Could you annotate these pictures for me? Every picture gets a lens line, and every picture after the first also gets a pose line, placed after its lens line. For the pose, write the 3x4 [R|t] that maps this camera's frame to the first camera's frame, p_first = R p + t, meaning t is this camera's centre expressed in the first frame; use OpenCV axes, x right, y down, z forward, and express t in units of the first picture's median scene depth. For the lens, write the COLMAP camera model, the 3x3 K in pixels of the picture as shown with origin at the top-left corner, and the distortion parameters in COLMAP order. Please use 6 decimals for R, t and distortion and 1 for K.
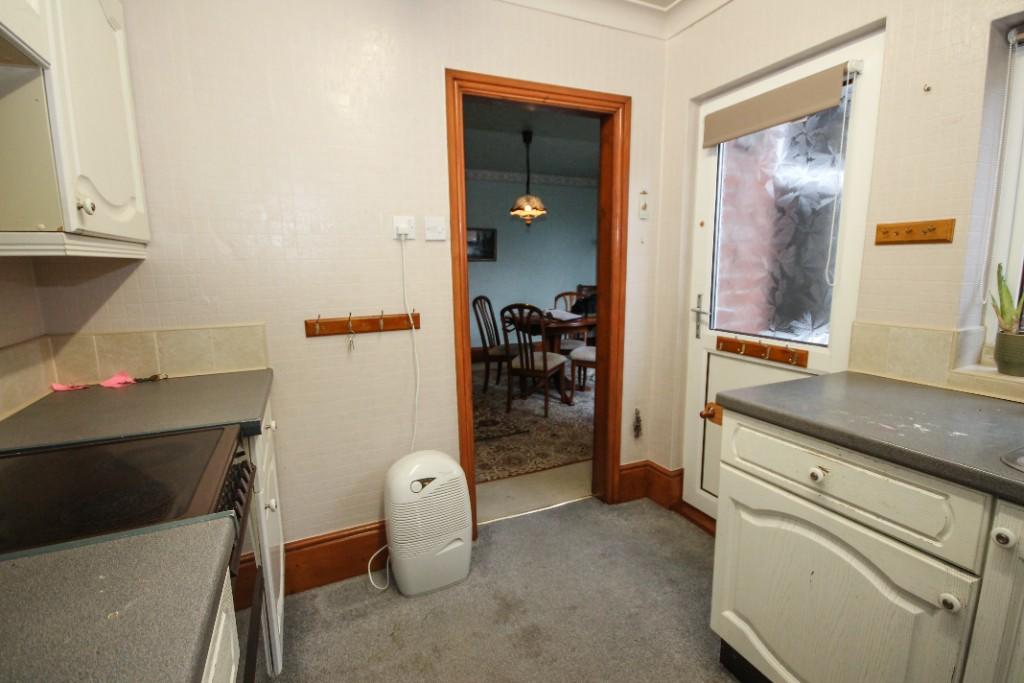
lens RADIAL K [[467.2, 0, 511.8], [0, 467.2, 342.9], [0, 0, 1]] dist [-0.003169, -0.000504]
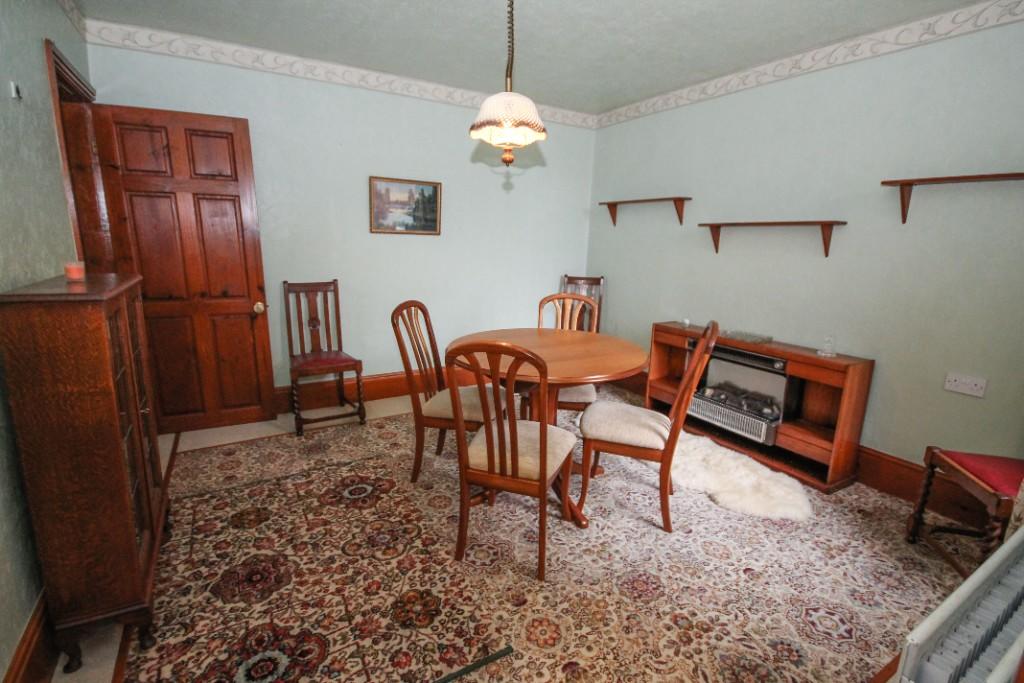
lens RADIAL K [[467.2, 0, 510.5], [0, 467.2, 339.2], [0, 0, 1]] dist [-0.003169, -0.000504]
pose [[0.993423, 0.011564, 0.113920, -0.012987], [-0.017304, 0.998623, 0.049527, -0.098022], [-0.113191, -0.051173, 0.992255, 0.523042]]
